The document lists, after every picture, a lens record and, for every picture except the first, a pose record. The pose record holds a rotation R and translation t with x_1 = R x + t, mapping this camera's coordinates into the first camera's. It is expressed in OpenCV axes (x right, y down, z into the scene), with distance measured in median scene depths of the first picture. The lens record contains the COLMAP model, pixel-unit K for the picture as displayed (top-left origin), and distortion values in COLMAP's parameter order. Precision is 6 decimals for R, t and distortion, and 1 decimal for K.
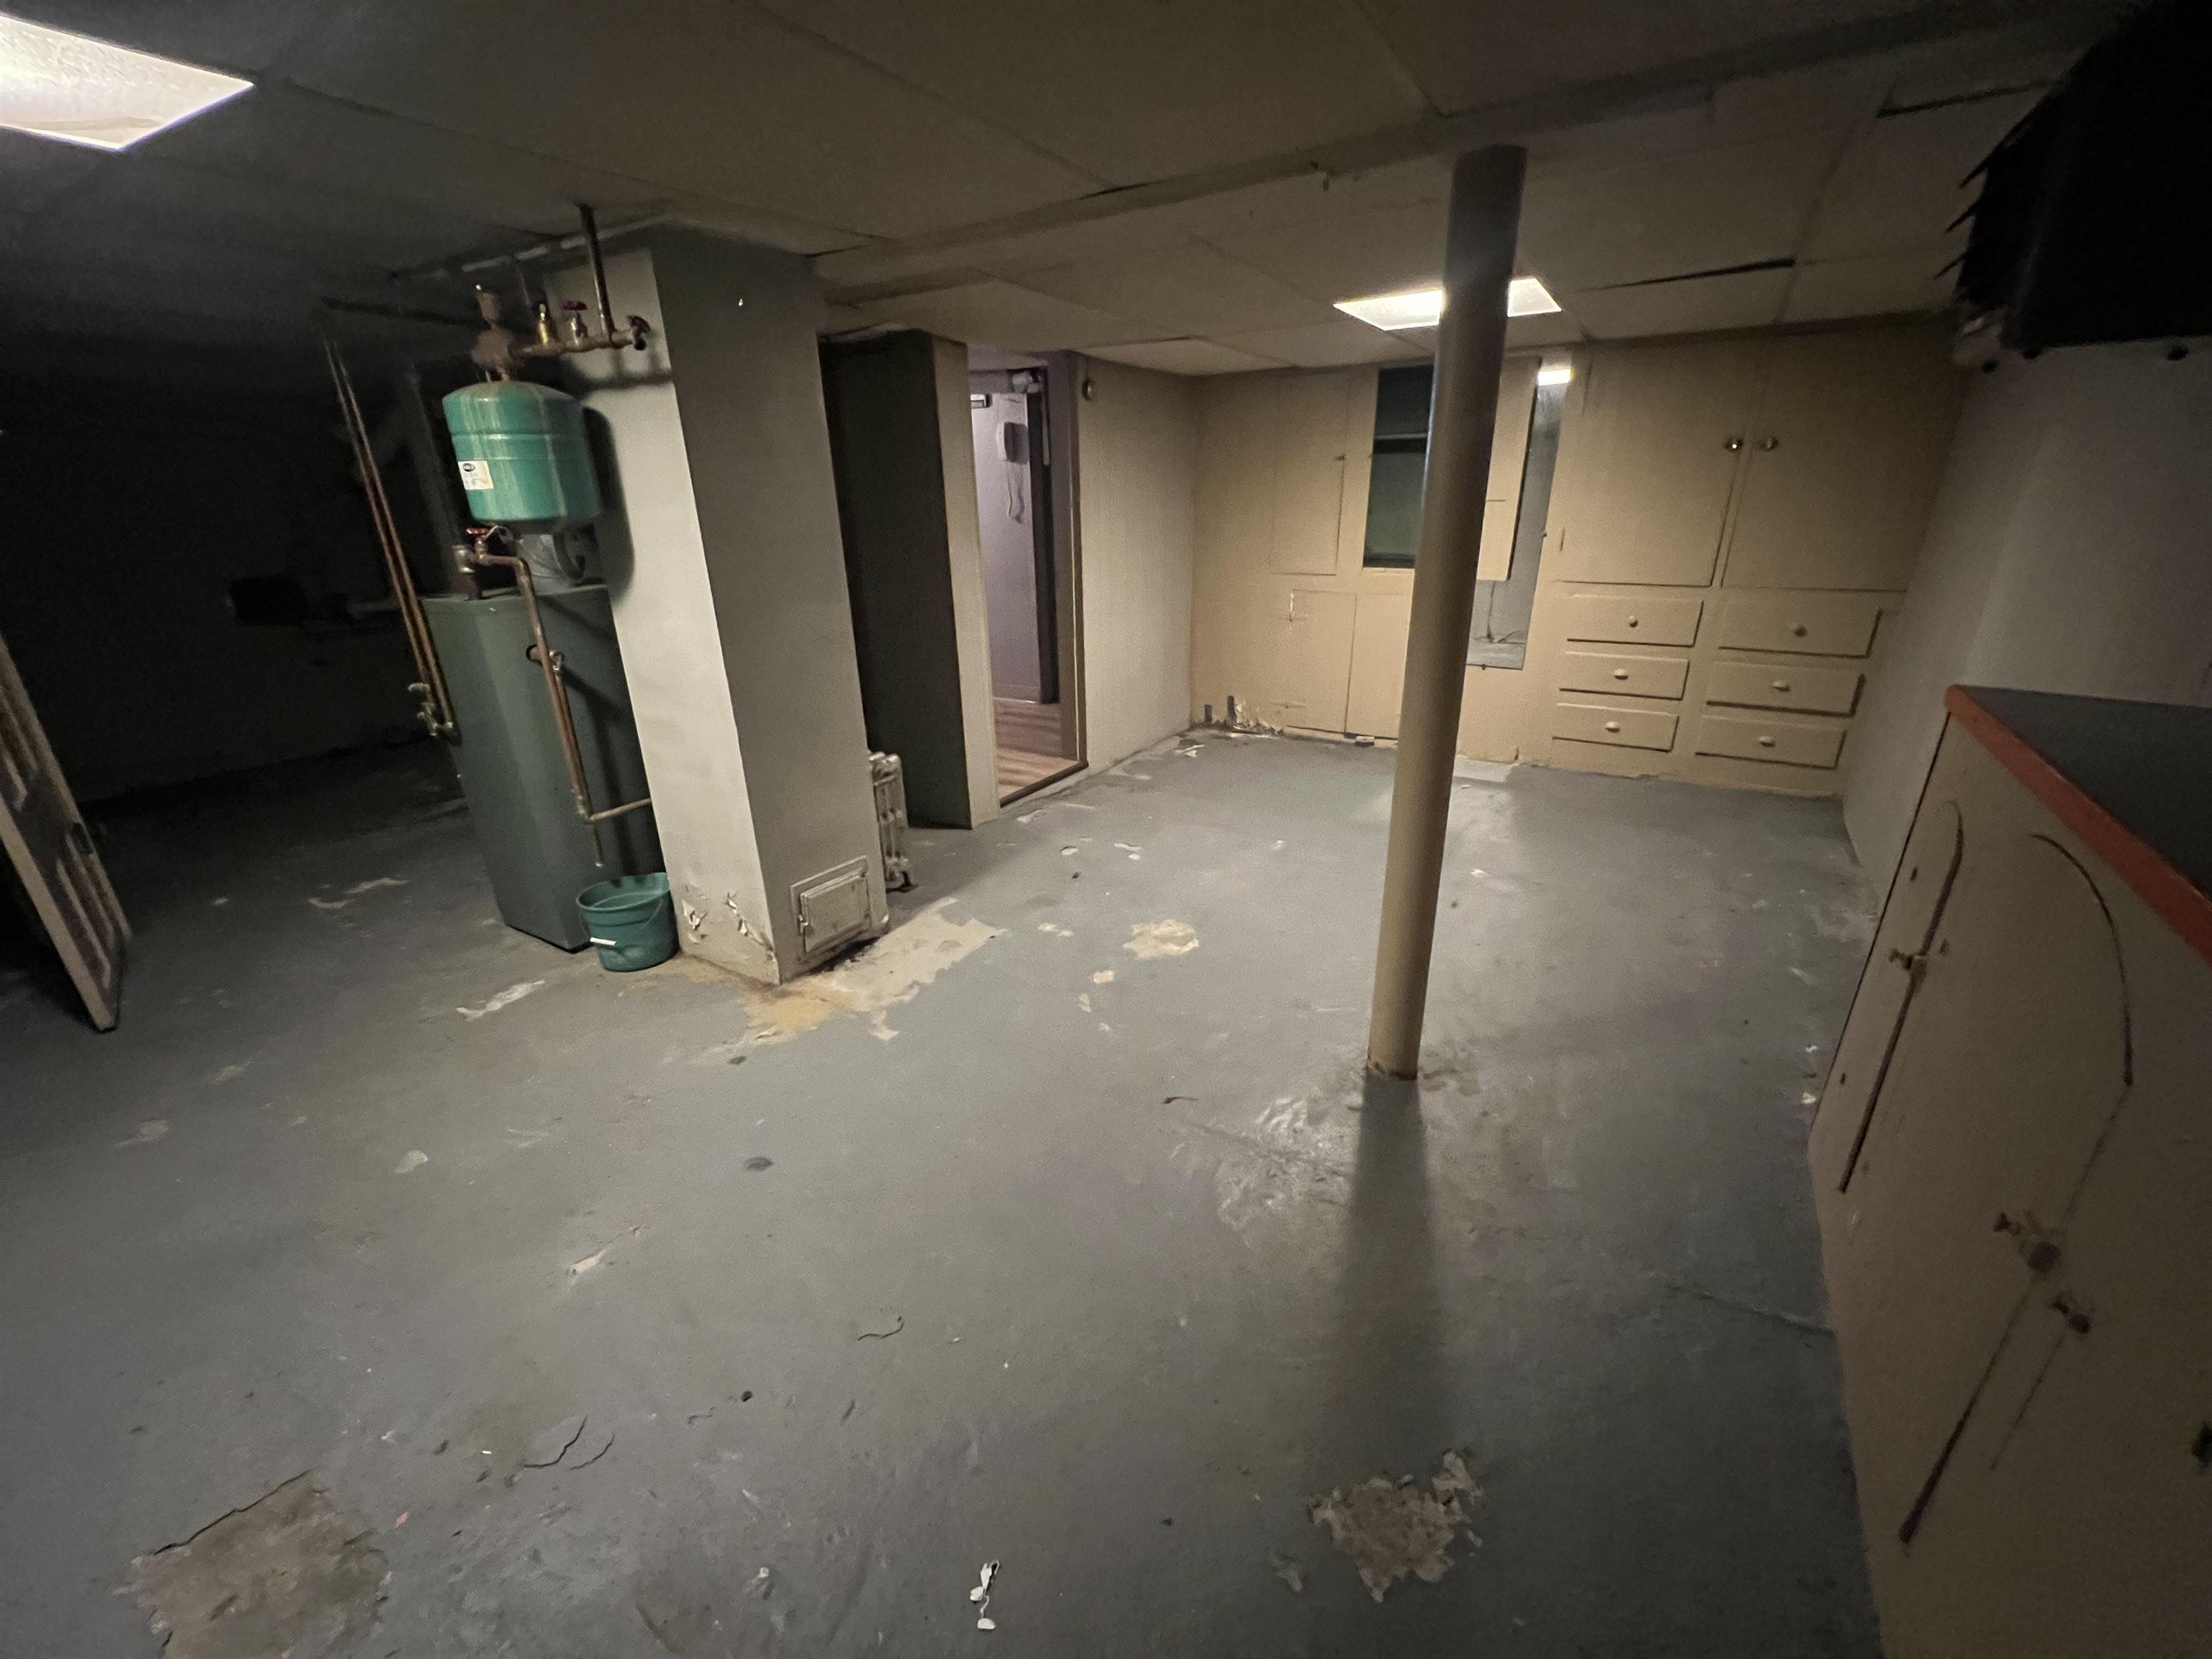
lens RADIAL K [[893.5, 0, 1125.0], [0, 893.5, 824.4], [0, 0, 1]] dist [-0.002756, -0.000455]
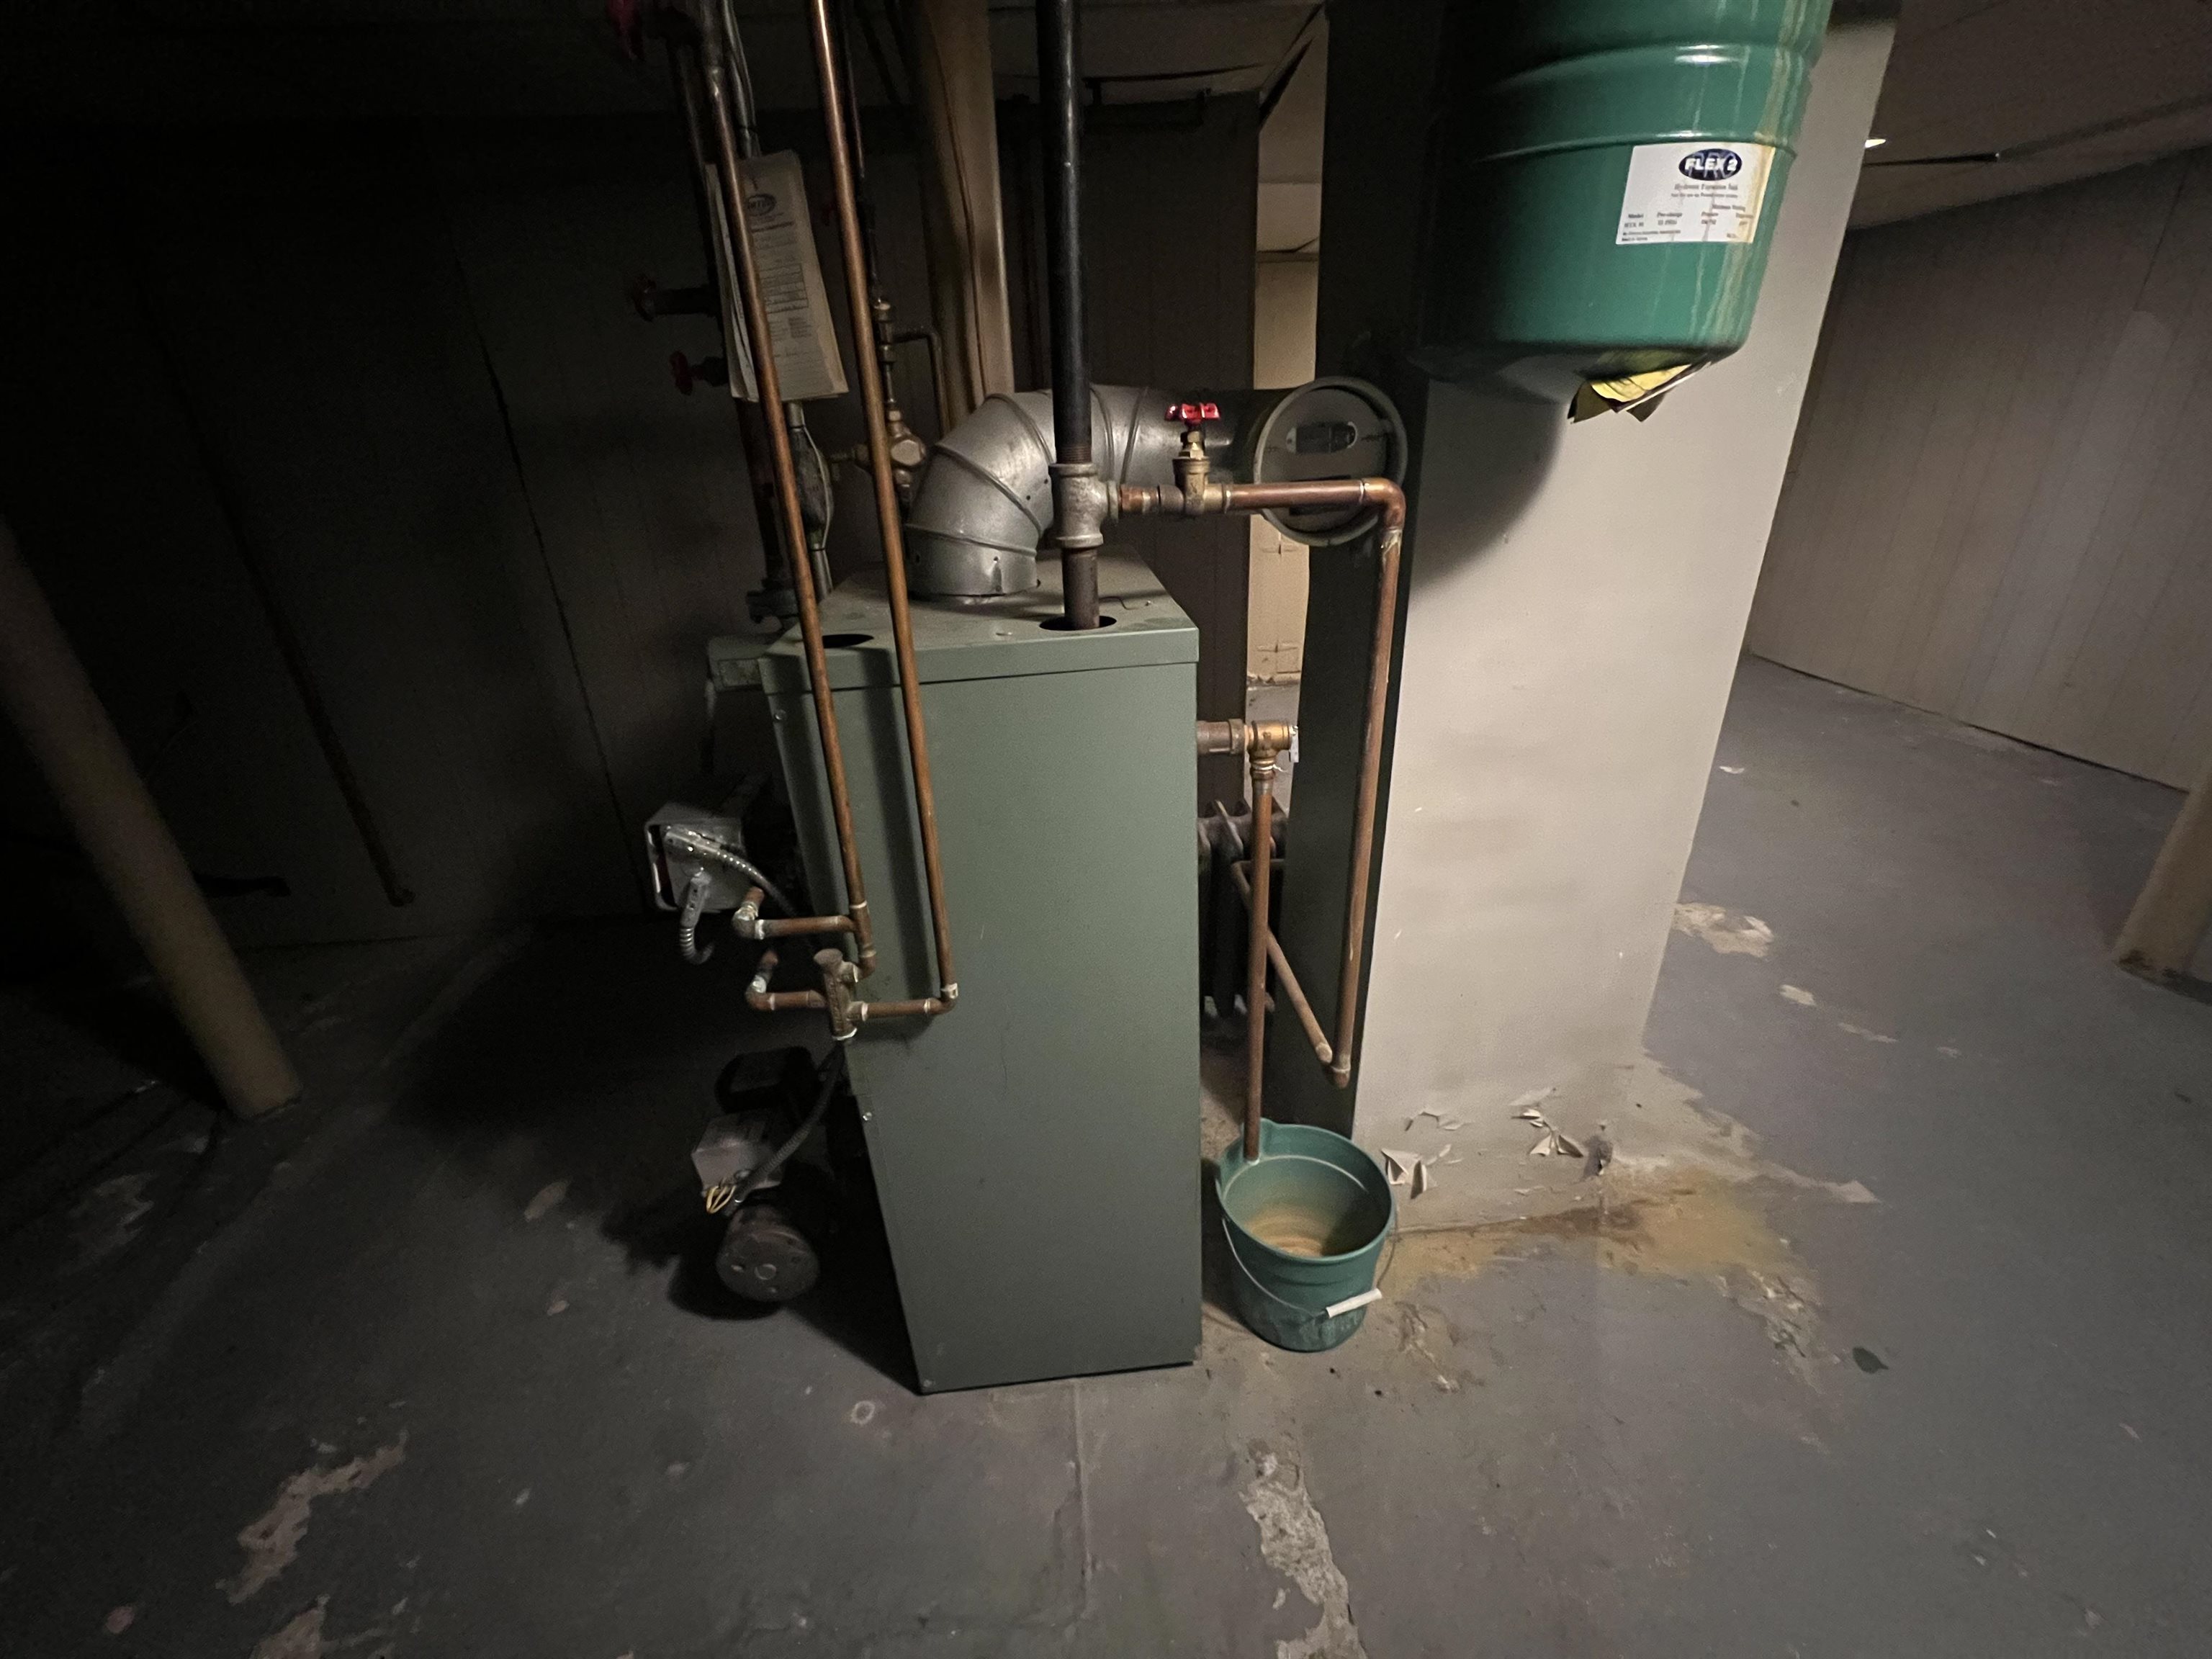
lens RADIAL K [[880.3, 0, 1102.6], [0, 880.3, 826.9], [0, 0, 1]] dist [-0.002652, 0.000197]
pose [[0.809722, -0.261316, 0.525418, -0.797810], [0.232895, 0.964945, 0.120998, -0.186286], [-0.538618, 0.024392, 0.842197, 0.609946]]
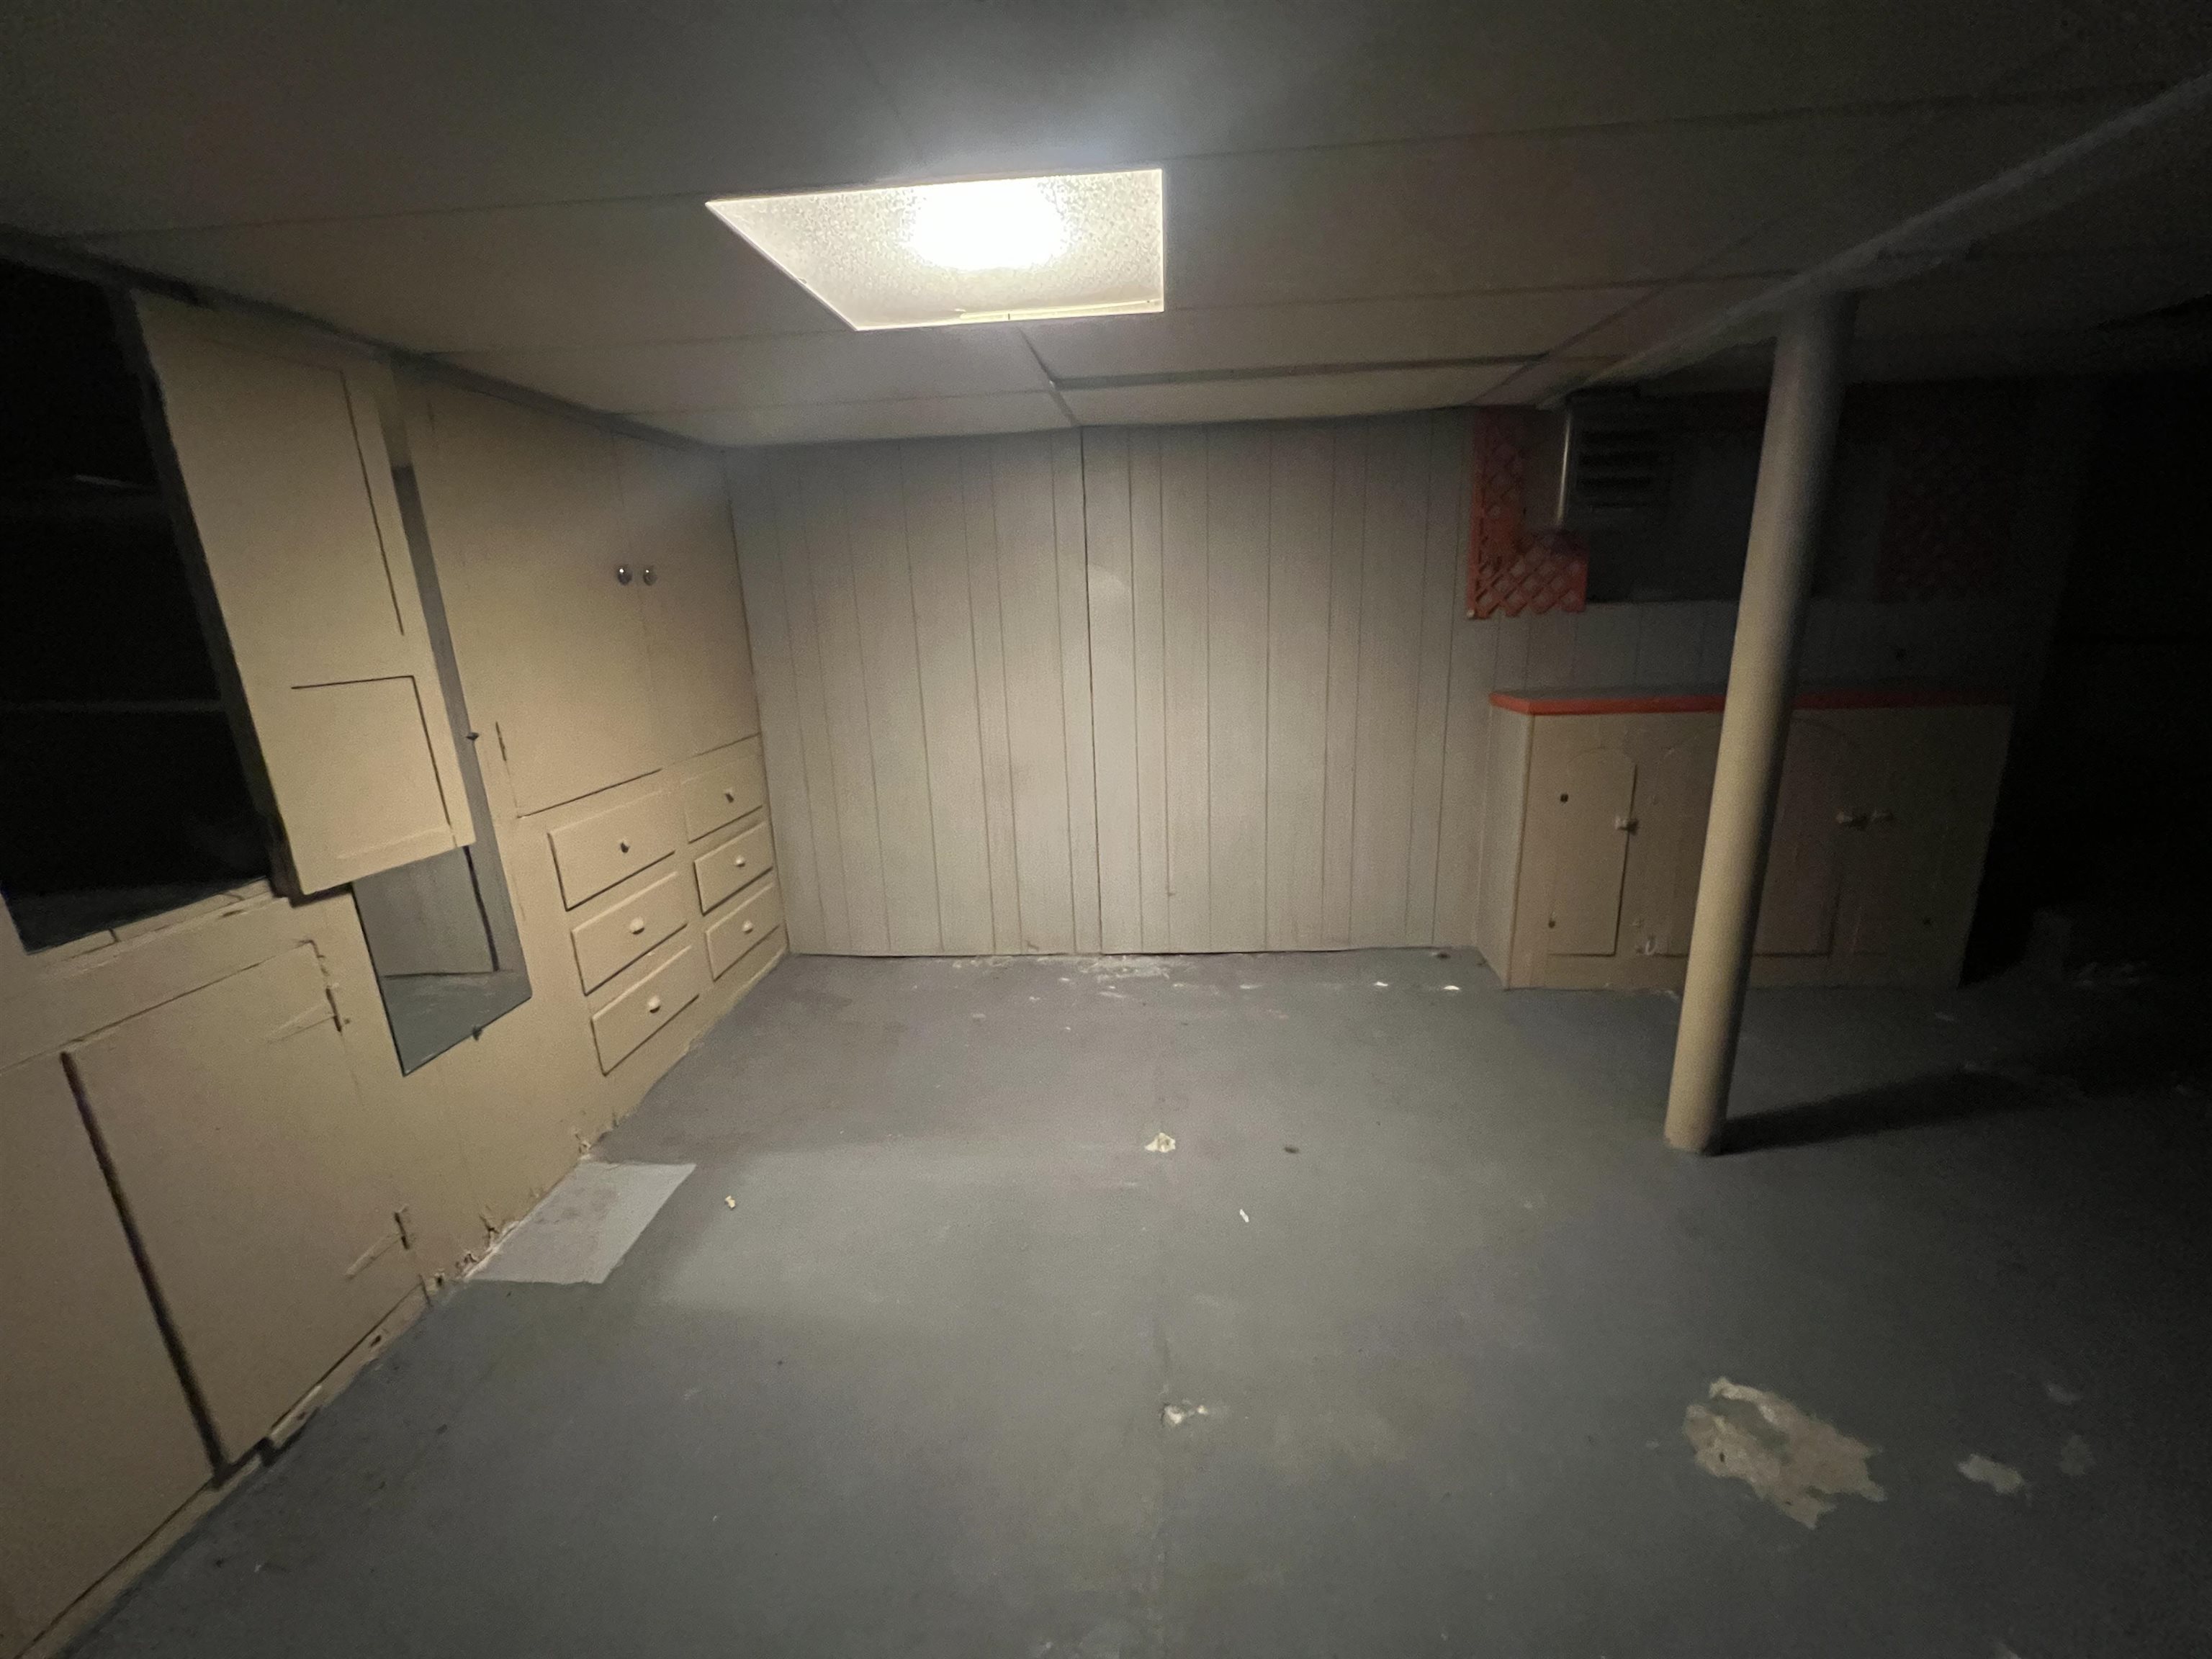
lens RADIAL K [[880.3, 0, 1102.6], [0, 880.3, 826.9], [0, 0, 1]] dist [-0.002652, 0.000197]
pose [[-0.440856, -0.178182, 0.879714, -0.151245], [0.375177, 0.853791, 0.360946, -0.454678], [-0.815407, 0.489174, -0.309549, 1.248549]]
